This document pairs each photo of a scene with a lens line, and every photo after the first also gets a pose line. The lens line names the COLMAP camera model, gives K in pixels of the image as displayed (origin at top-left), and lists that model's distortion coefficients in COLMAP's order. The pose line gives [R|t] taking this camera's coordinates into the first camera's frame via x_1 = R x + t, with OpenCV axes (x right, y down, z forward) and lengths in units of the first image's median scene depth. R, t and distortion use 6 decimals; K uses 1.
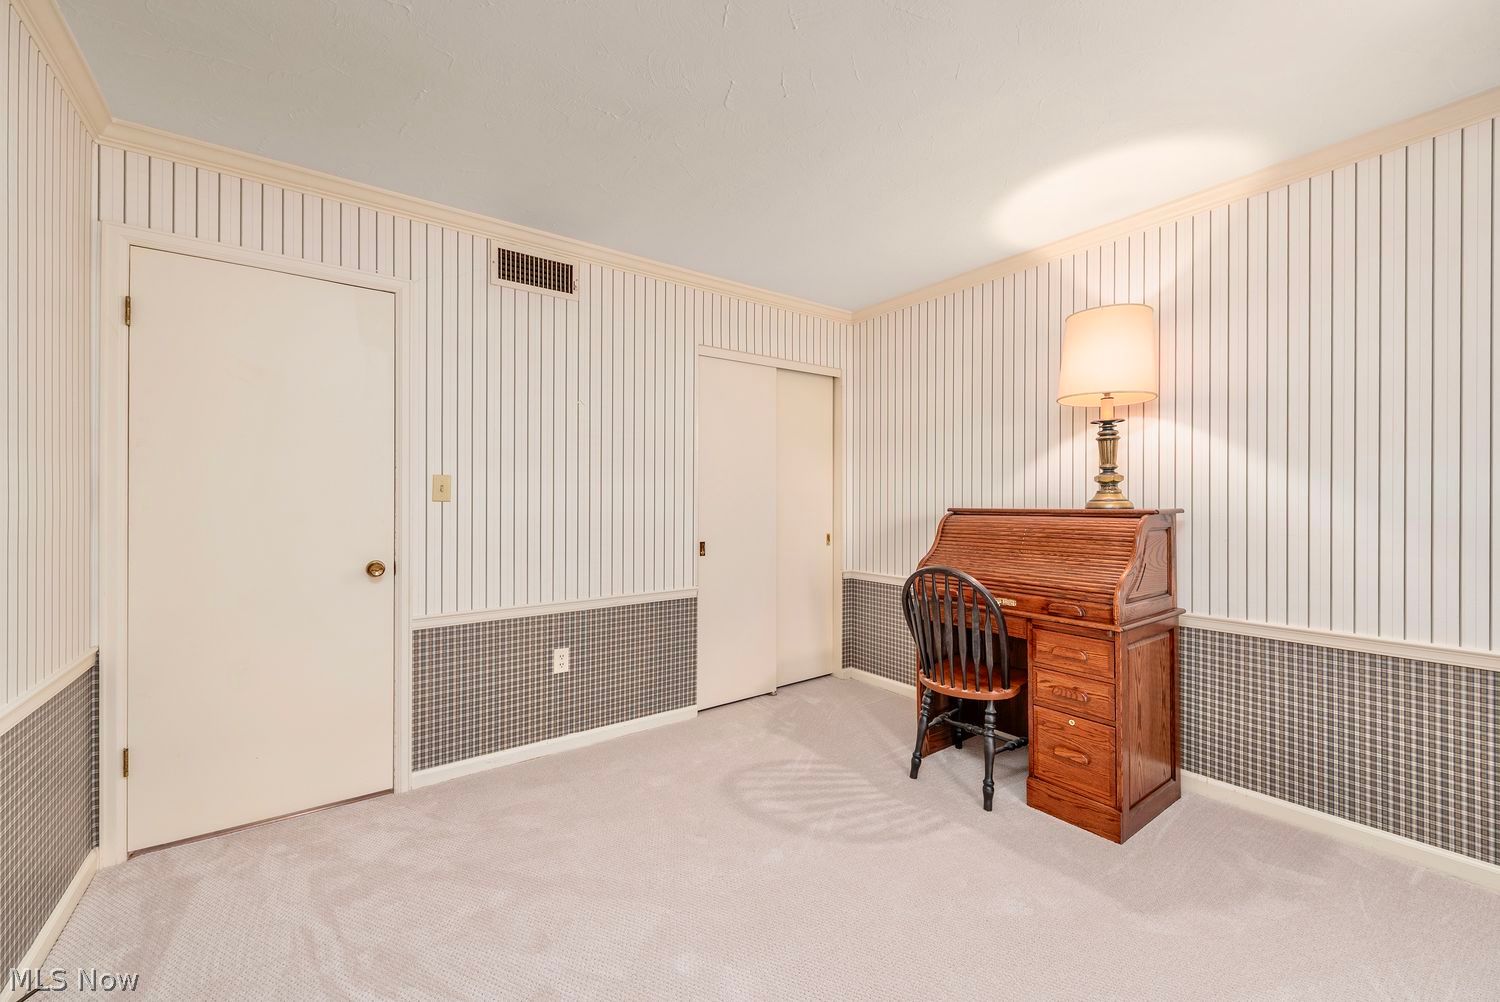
lens RADIAL K [[592.0, 0, 747.4], [0, 592.0, 498.1], [0, 0, 1]] dist [0.006767, -0.000707]
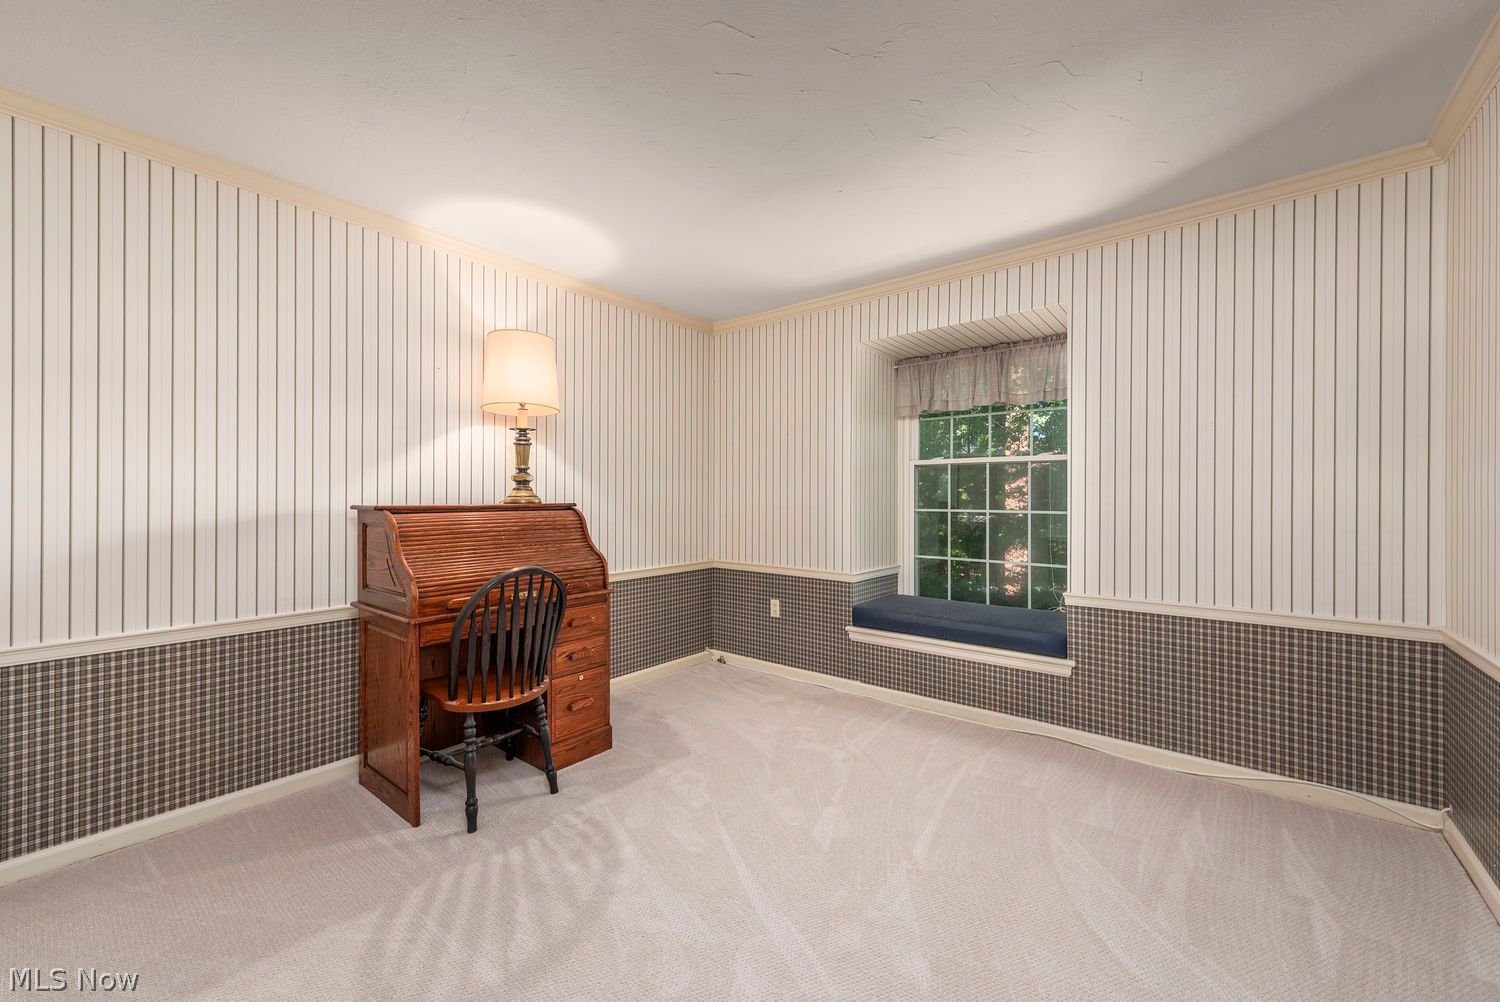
lens RADIAL K [[592.0, 0, 748.6], [0, 592.0, 496.8], [0, 0, 1]] dist [0.006767, -0.000707]
pose [[-0.245977, -0.006296, 0.969255, -0.639210], [-0.003591, 0.999978, 0.005584, -0.003530], [-0.969269, -0.002107, -0.245994, 0.854397]]
